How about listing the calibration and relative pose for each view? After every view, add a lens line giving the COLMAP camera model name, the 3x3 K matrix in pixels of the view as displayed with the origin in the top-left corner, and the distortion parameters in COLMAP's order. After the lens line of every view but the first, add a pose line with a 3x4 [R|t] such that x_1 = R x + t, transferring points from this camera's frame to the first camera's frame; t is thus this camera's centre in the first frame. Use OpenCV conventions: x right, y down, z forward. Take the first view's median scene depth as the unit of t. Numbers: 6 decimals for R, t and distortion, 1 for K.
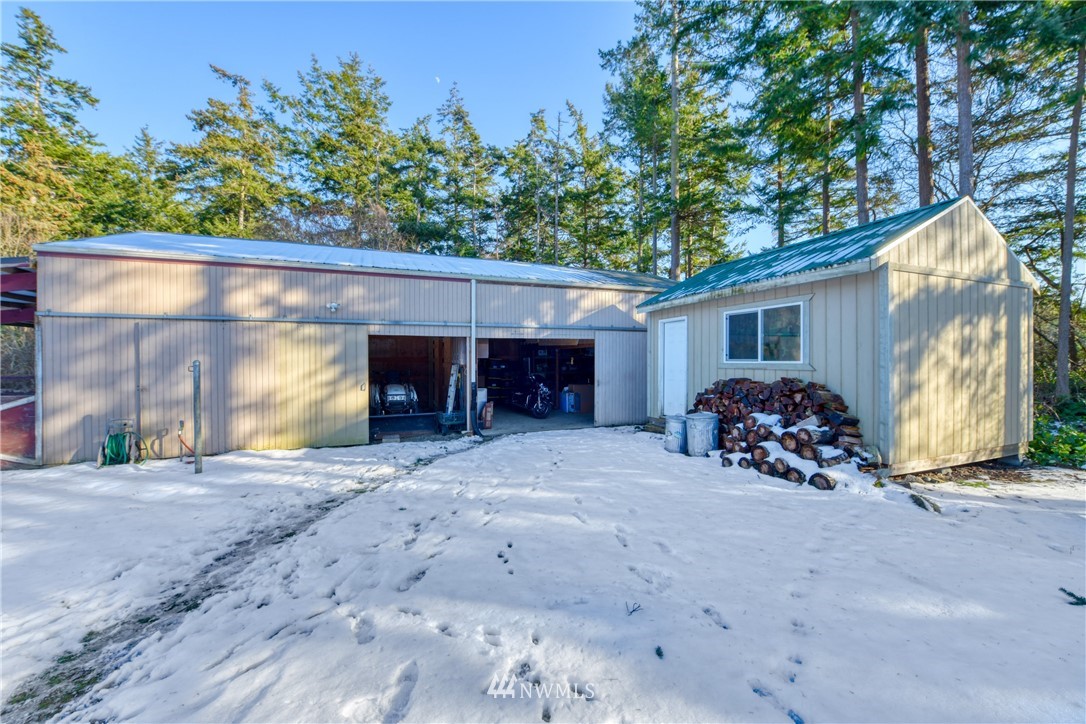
lens RADIAL K [[437.0, 0, 550.1], [0, 437.0, 362.3], [0, 0, 1]] dist [-0.017089, -0.000862]
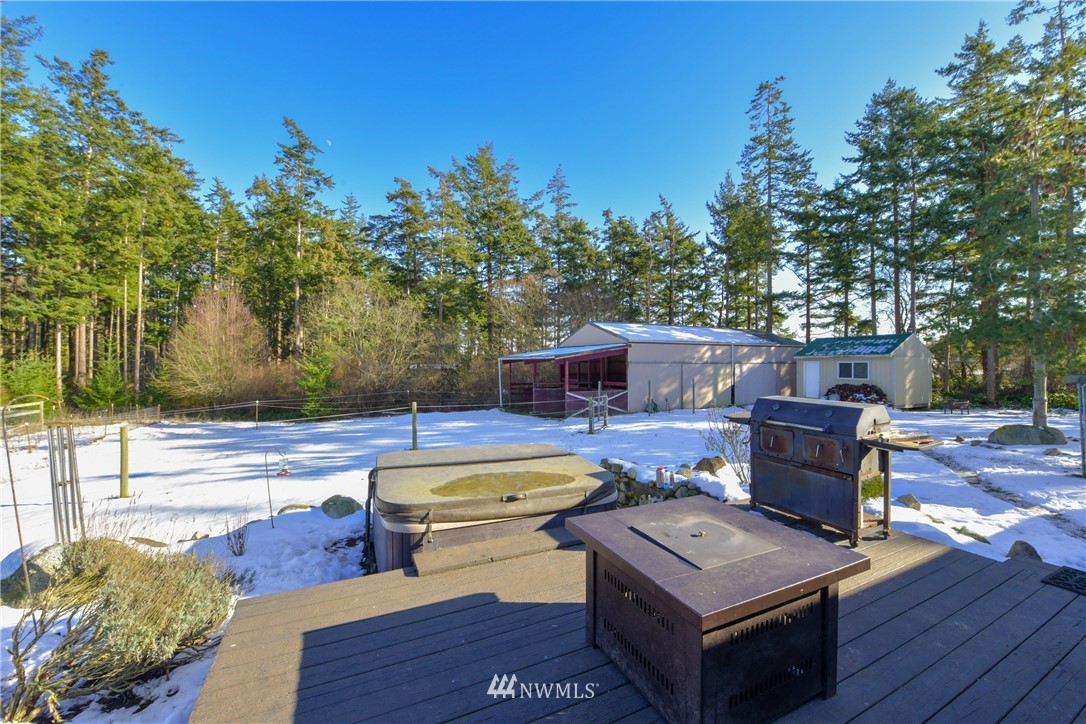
lens RADIAL K [[437.0, 0, 544.8], [0, 437.0, 361.0], [0, 0, 1]] dist [-0.017089, -0.000862]
pose [[0.996480, -0.000194, 0.083833, -1.343839], [-0.000118, 0.999993, 0.003715, -0.093107], [-0.083833, -0.003712, 0.996473, -1.316080]]
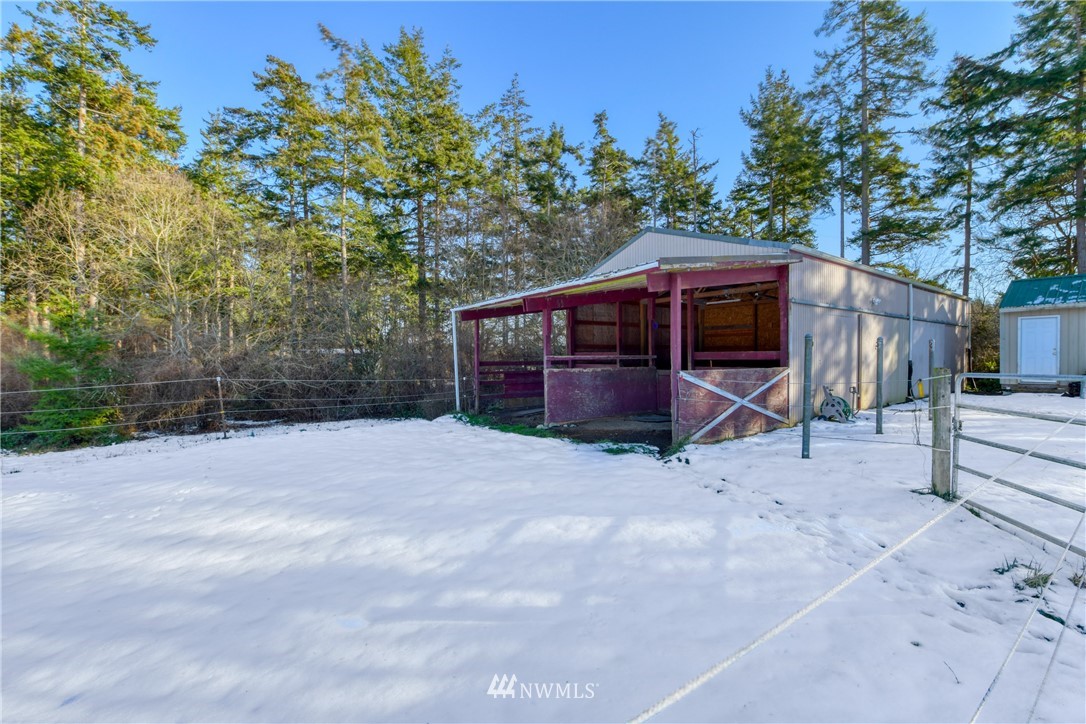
lens RADIAL K [[446.7, 0, 537.8], [0, 446.7, 360.8], [0, 0, 1]] dist [-0.011549, -0.002913]
pose [[0.972877, -0.005926, 0.231247, -1.454277], [0.003486, 0.999934, 0.010960, 0.025944], [-0.231297, -0.009856, 0.972833, -0.063425]]
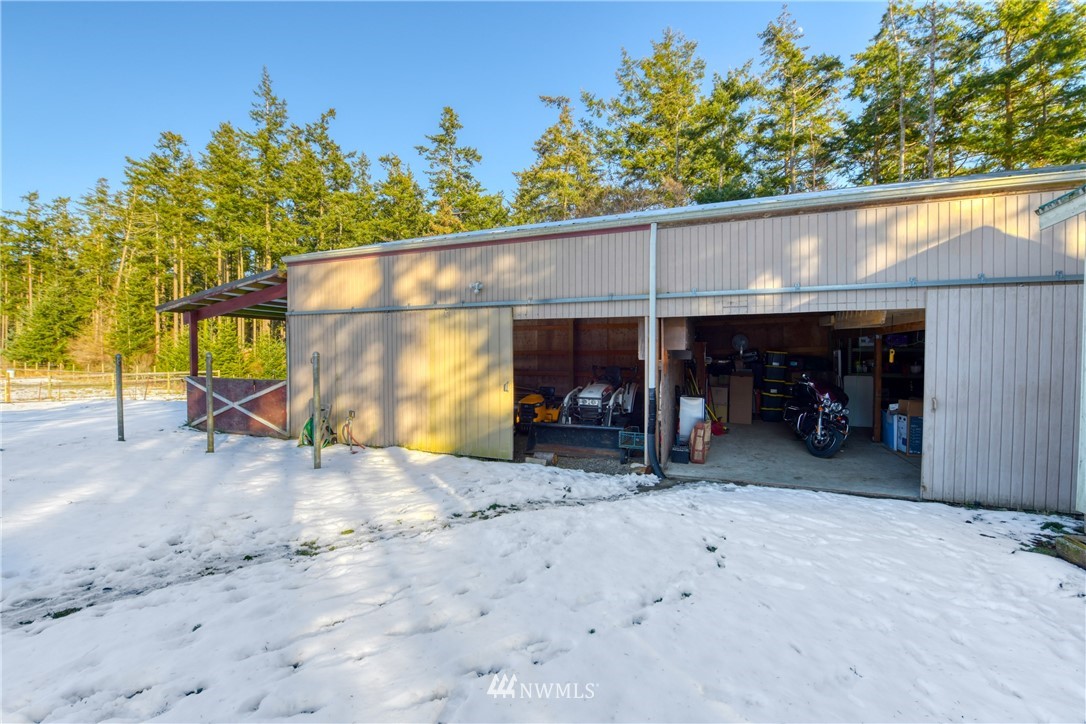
lens RADIAL K [[446.7, 0, 540.0], [0, 446.7, 358.1], [0, 0, 1]] dist [-0.011549, -0.002913]
pose [[0.710357, 0.011738, -0.703743, 0.142238], [-0.008530, 0.999931, 0.008068, -0.001077], [0.703789, 0.000272, 0.710409, 0.387872]]
